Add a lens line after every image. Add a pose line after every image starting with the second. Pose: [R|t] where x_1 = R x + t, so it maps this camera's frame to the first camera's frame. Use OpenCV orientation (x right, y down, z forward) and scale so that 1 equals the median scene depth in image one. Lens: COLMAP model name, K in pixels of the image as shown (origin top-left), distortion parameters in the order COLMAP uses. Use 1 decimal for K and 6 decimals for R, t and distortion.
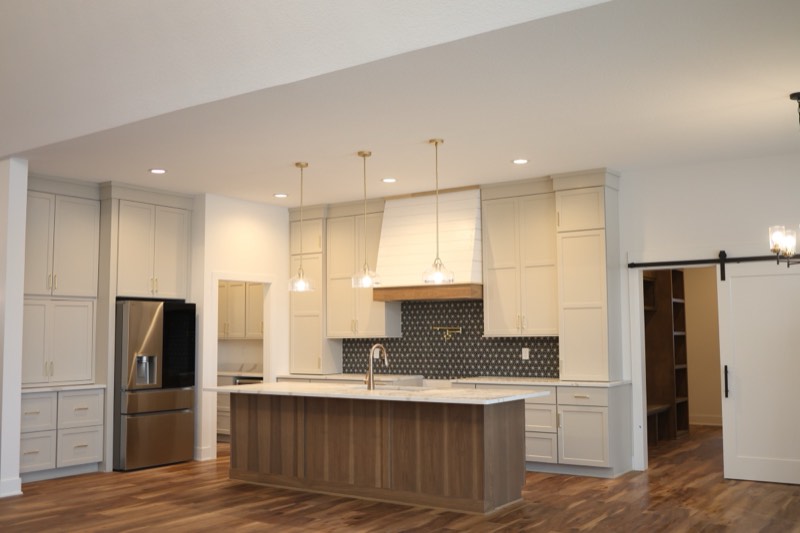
lens RADIAL K [[814.6, 0, 401.7], [0, 814.6, 267.4], [0, 0, 1]] dist [-0.053197, 0.000000]
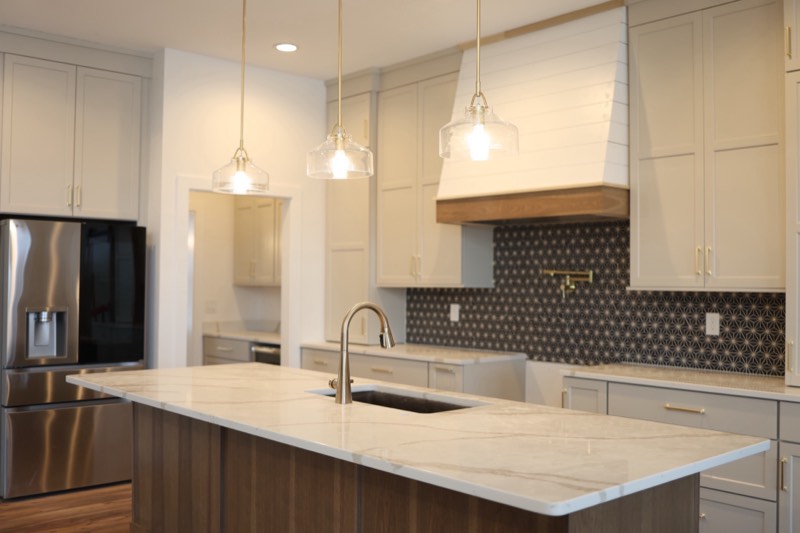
lens RADIAL K [[814.6, 0, 399.7], [0, 814.6, 263.2], [0, 0, 1]] dist [-0.053197, 0.000000]
pose [[0.973327, 0.012612, -0.229076, 0.072288], [0.001296, 0.998170, 0.060462, 0.034705], [0.229419, -0.059147, 0.971529, 0.437229]]
